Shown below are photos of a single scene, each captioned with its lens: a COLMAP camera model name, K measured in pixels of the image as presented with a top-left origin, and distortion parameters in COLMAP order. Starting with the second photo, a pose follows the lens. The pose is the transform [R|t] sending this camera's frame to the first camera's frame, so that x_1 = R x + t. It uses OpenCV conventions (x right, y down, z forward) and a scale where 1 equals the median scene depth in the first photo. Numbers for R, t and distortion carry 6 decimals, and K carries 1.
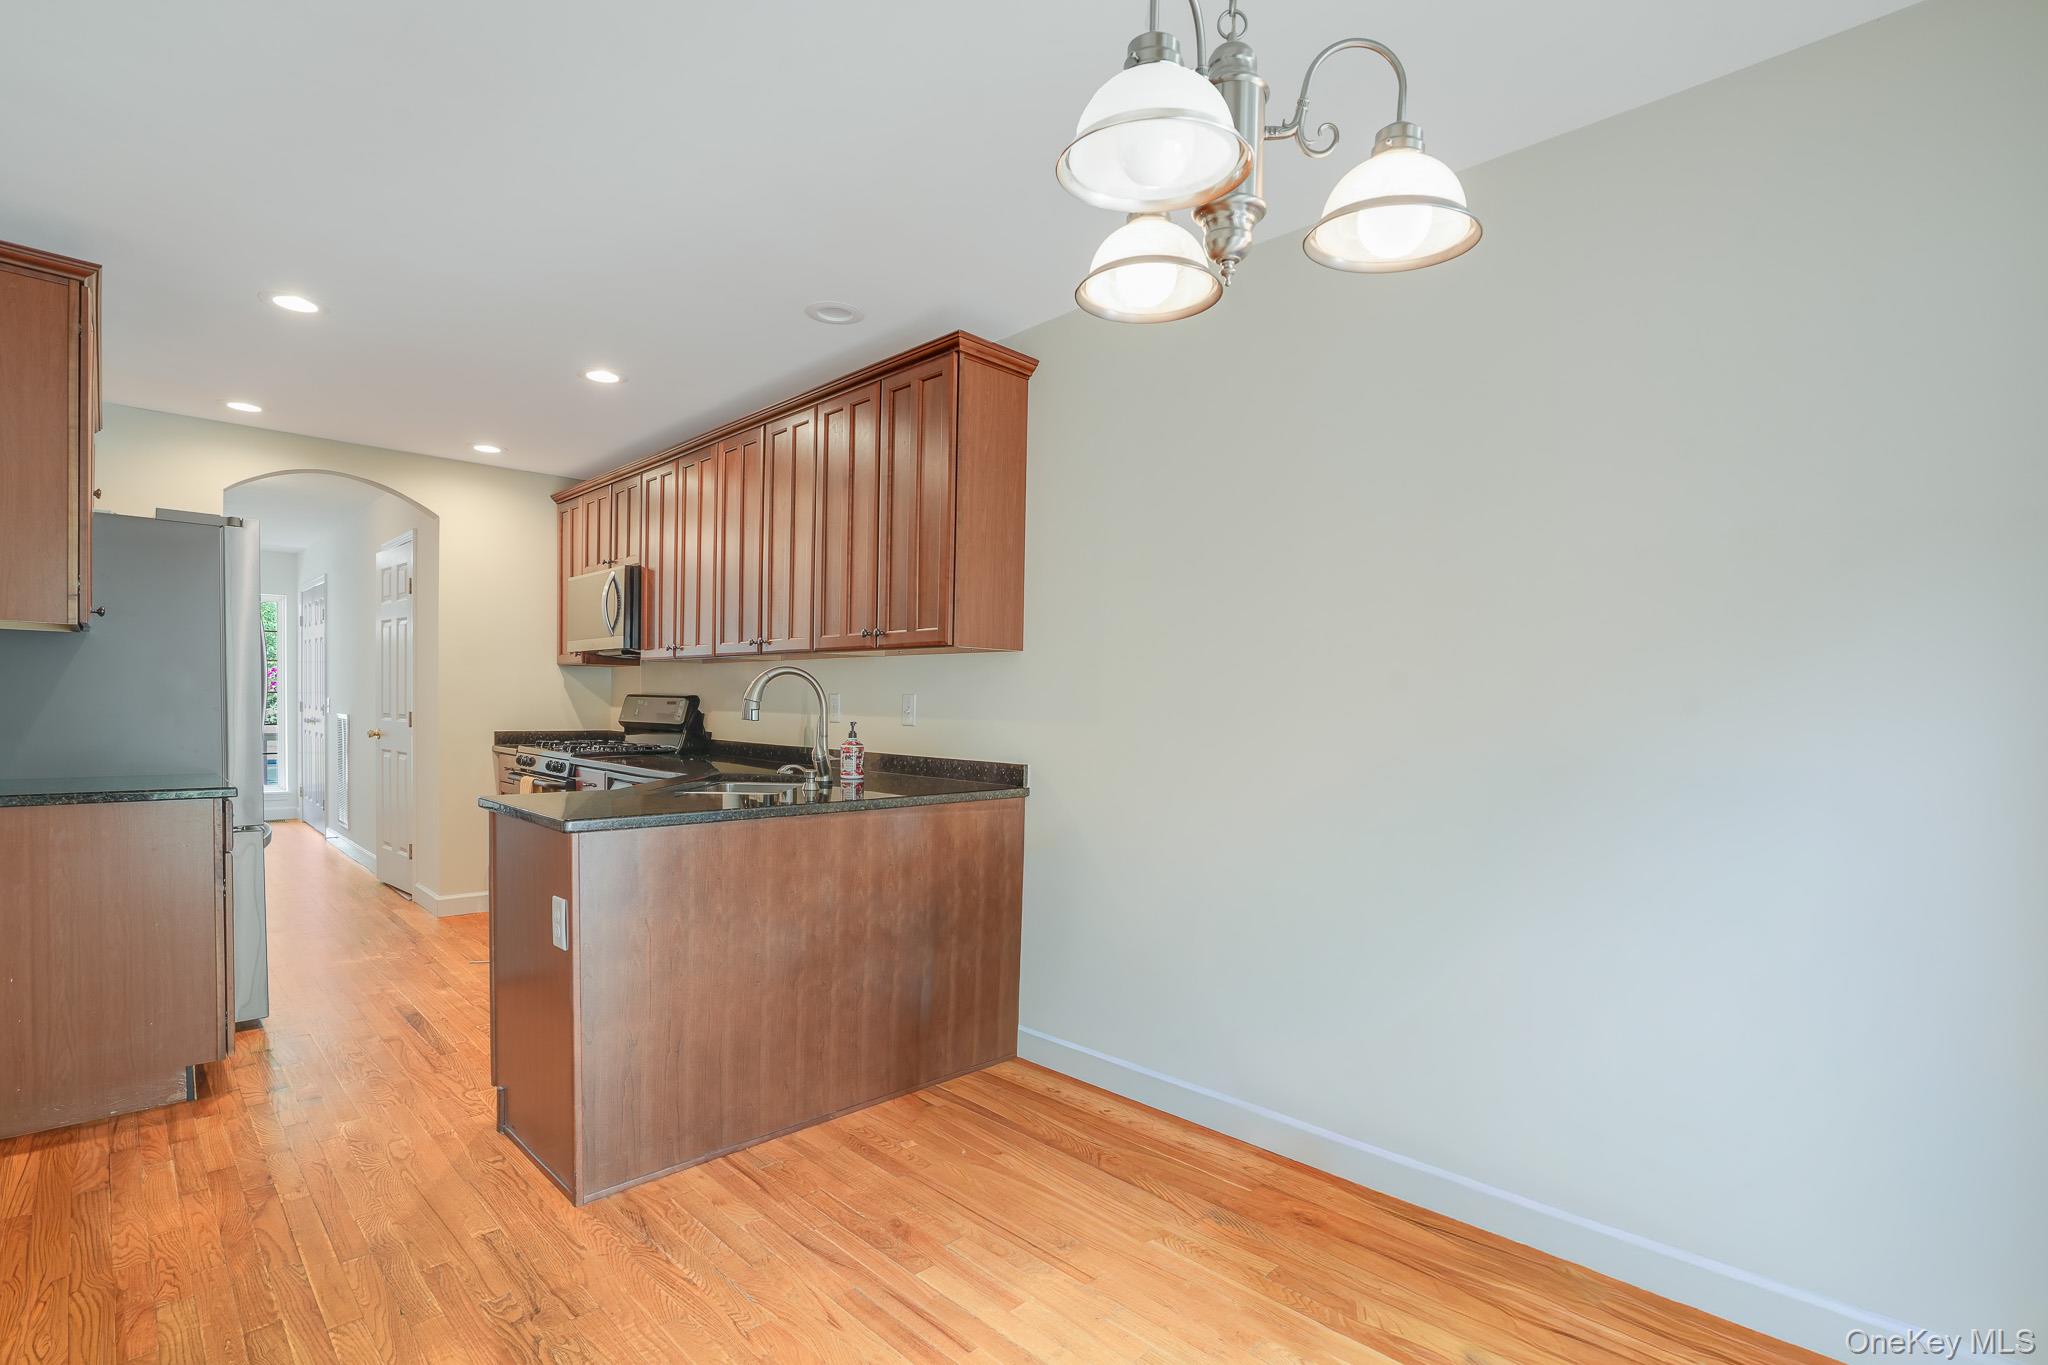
lens RADIAL K [[958.9, 0, 1027.0], [0, 958.9, 710.0], [0, 0, 1]] dist [-0.051770, 0.022149]
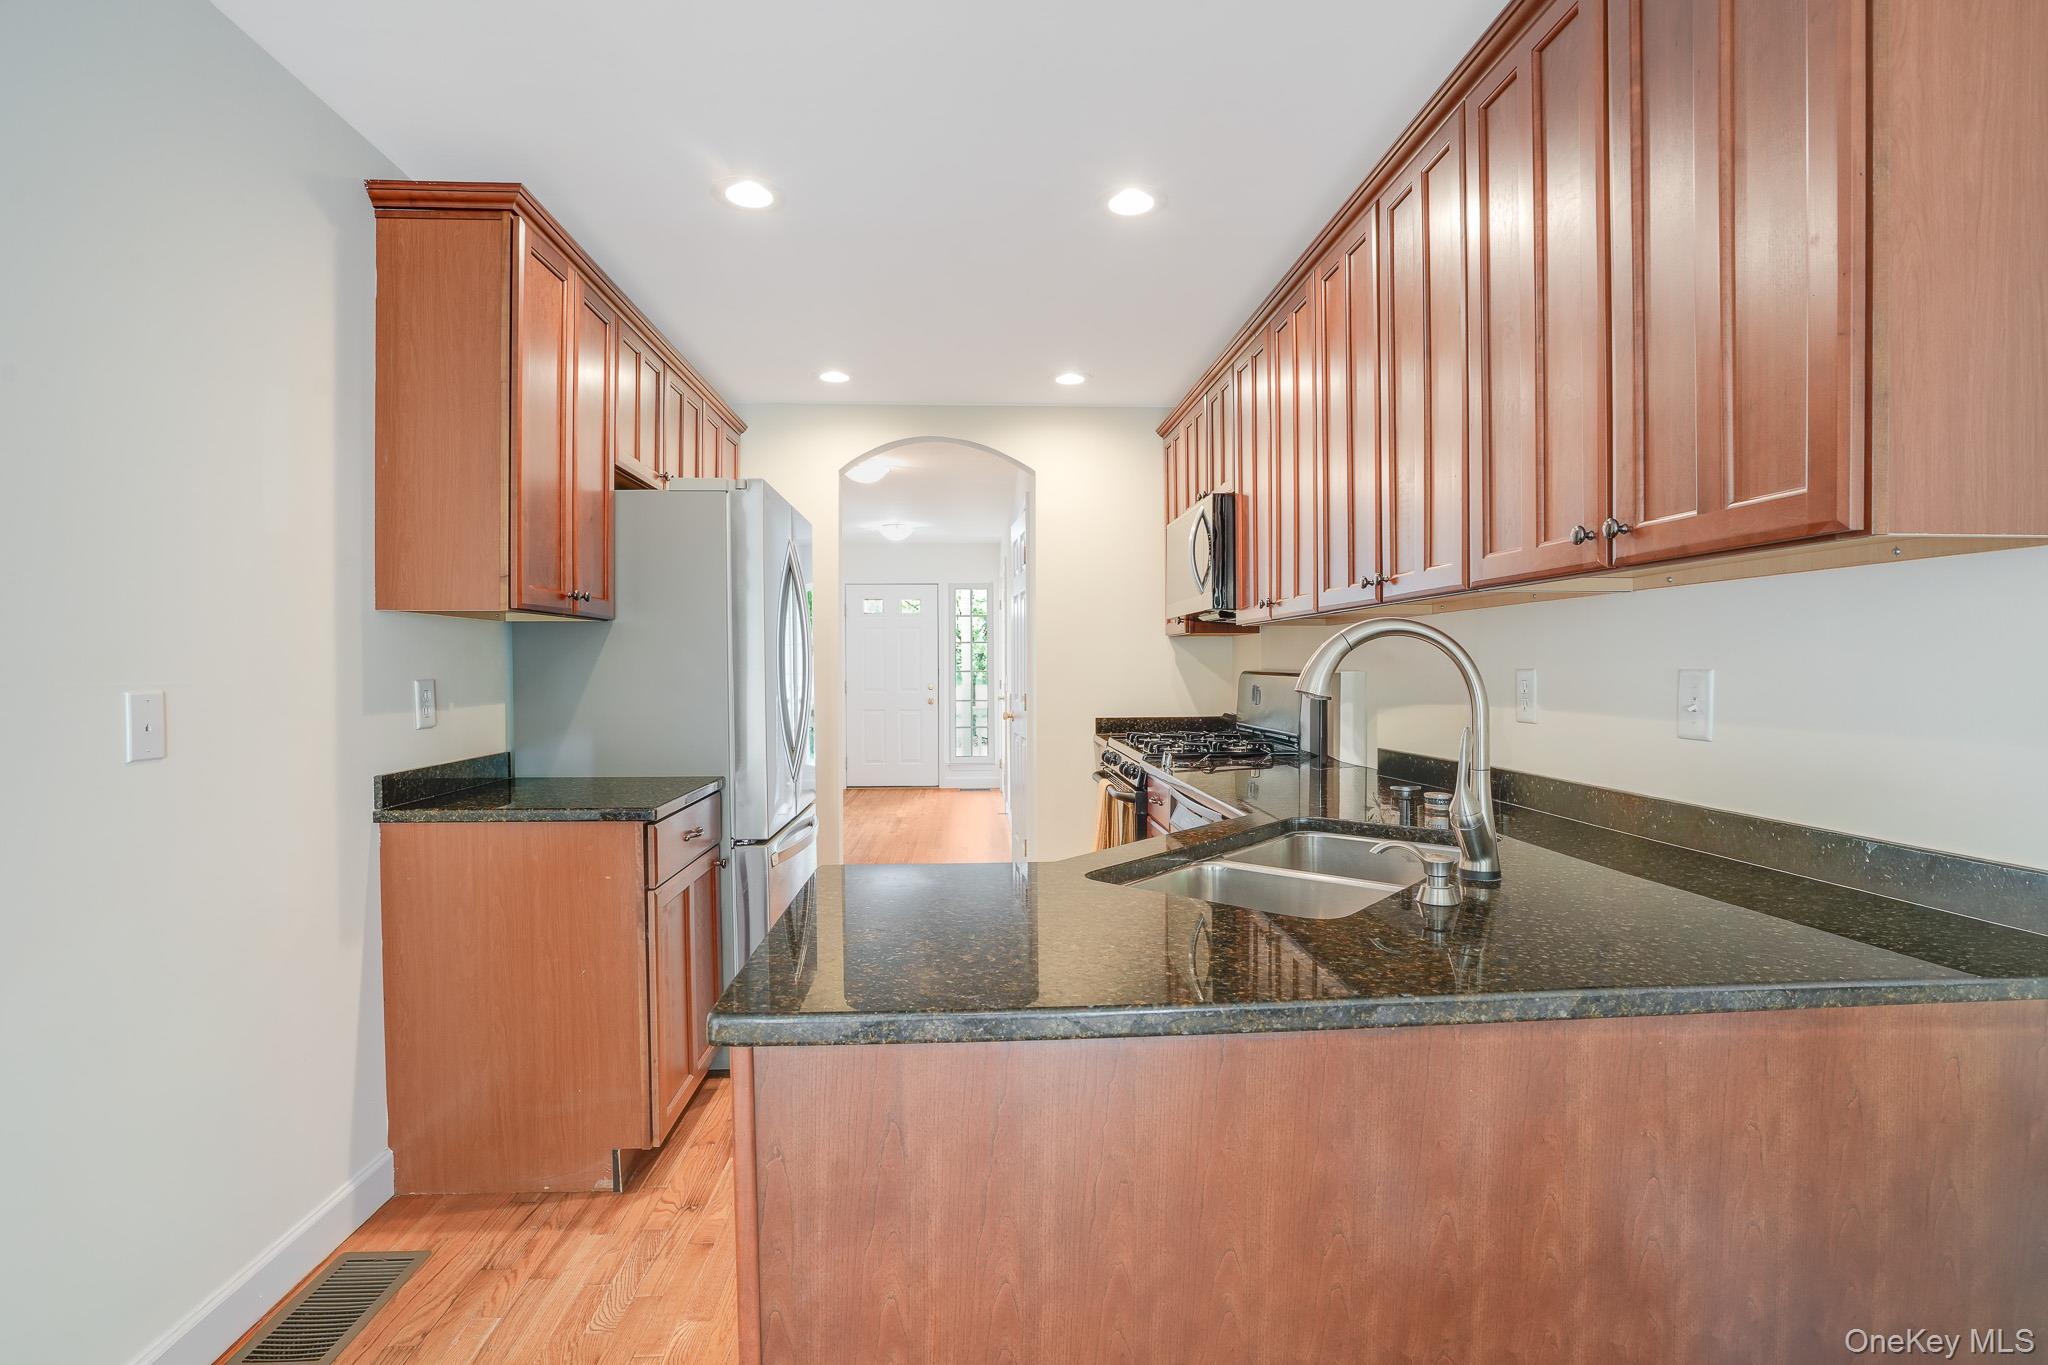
lens RADIAL K [[951.7, 0, 1020.2], [0, 951.7, 684.6], [0, 0, 1]] dist [-0.056430, 0.022612]
pose [[0.745836, -0.006165, -0.666102, -0.077856], [0.010927, 0.999936, 0.002979, -0.016499], [0.666040, -0.009500, 0.745855, 0.519883]]
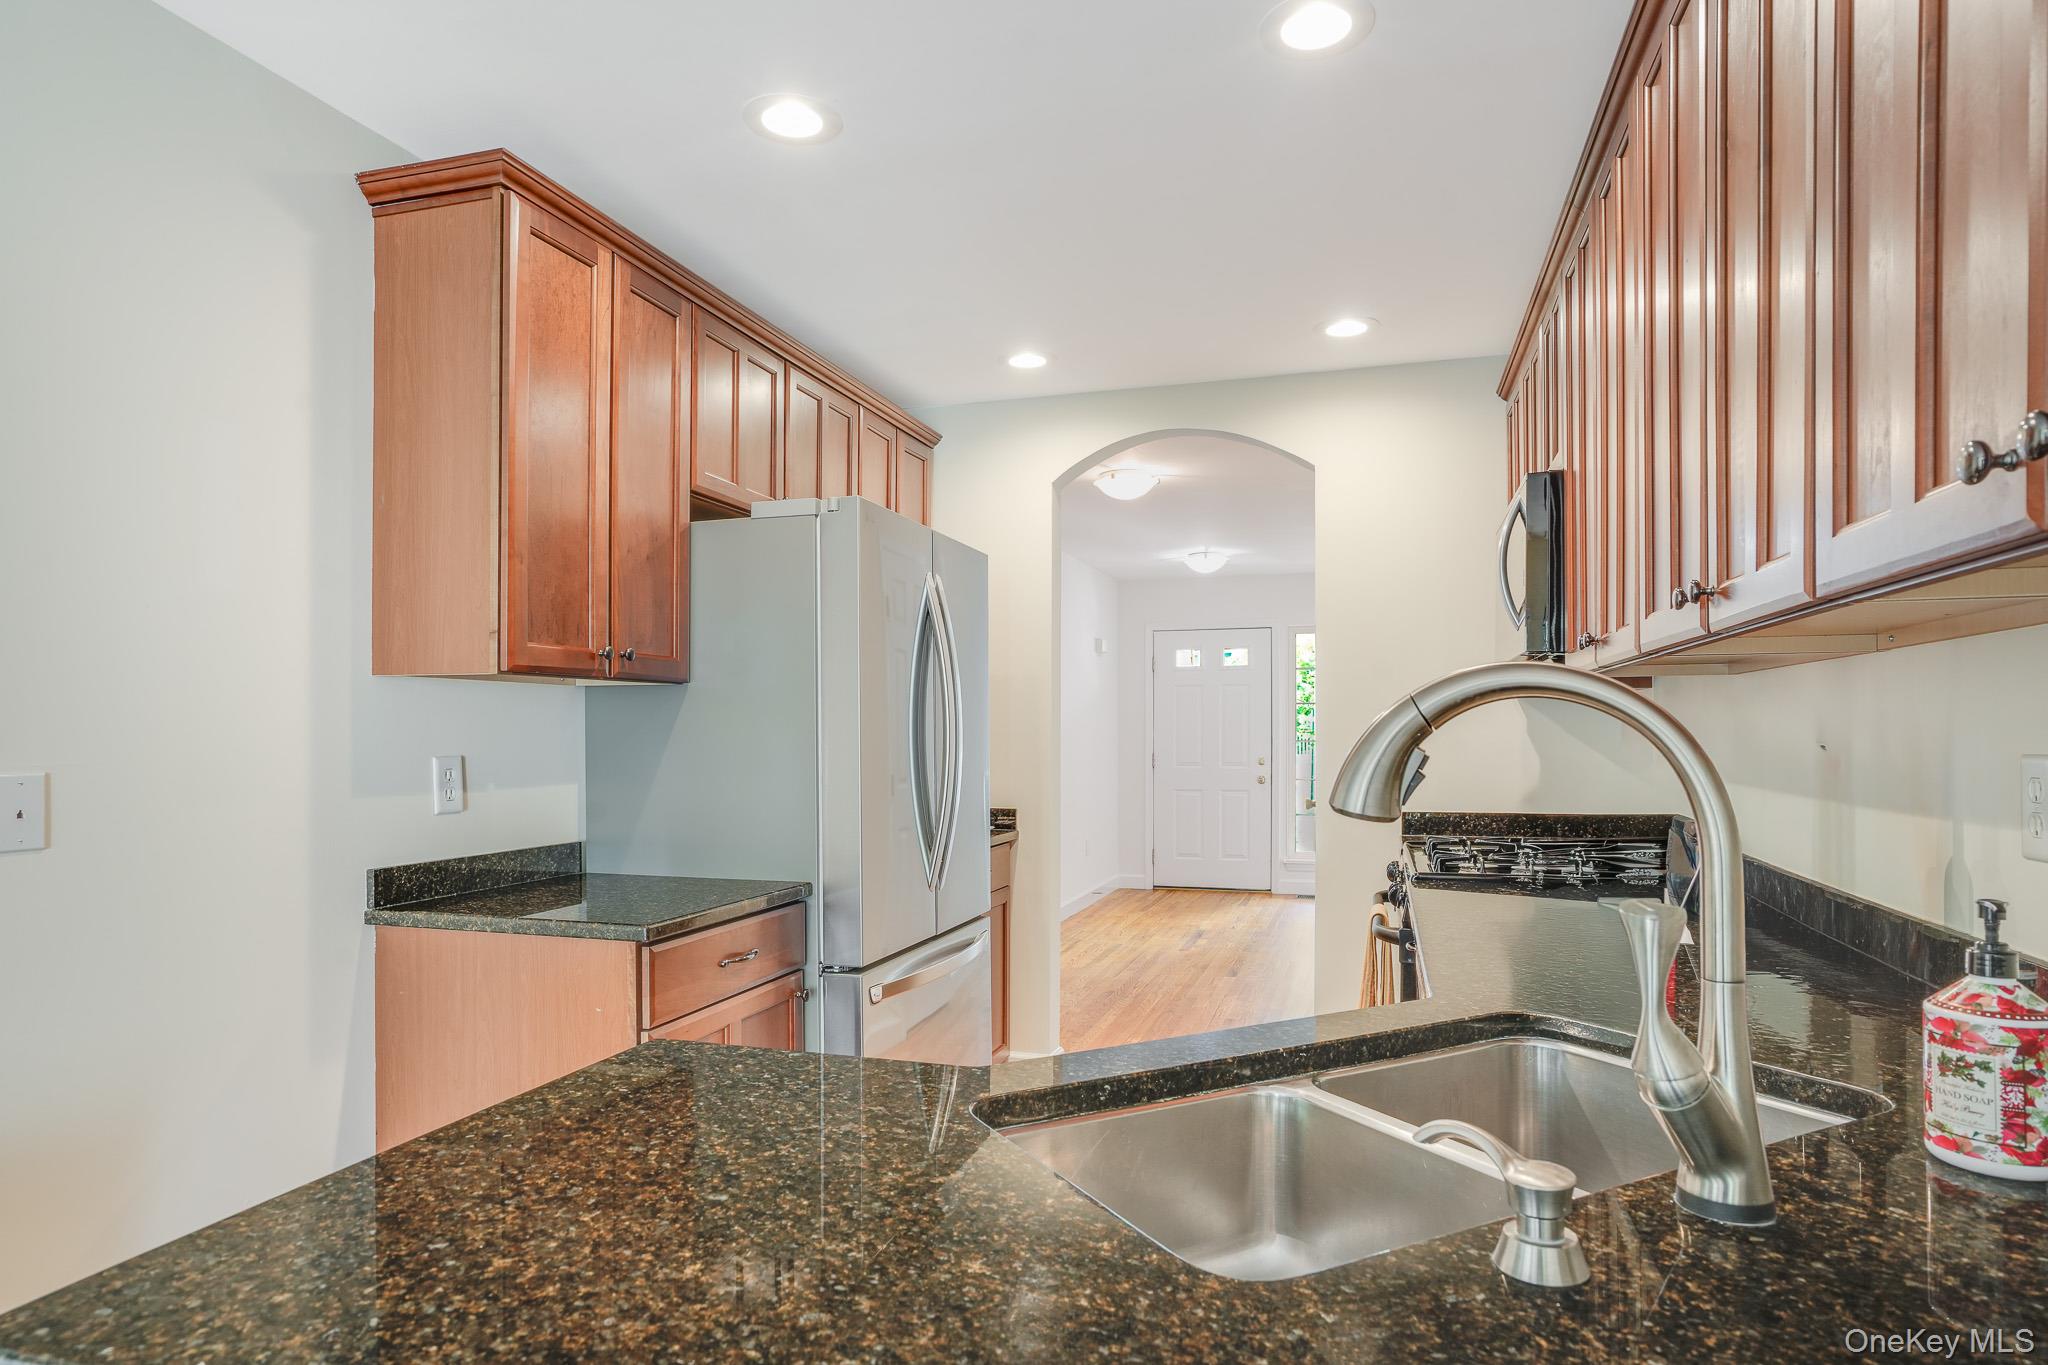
lens RADIAL K [[1163.4, 0, 1021.7], [0, 1163.4, 741.0], [0, 0, 1]] dist [-0.056199, 0.053034]
pose [[0.463223, -0.011263, -0.886170, -0.057086], [0.004044, 0.999936, -0.010596, -0.023813], [0.886233, 0.001325, 0.463238, 0.739516]]
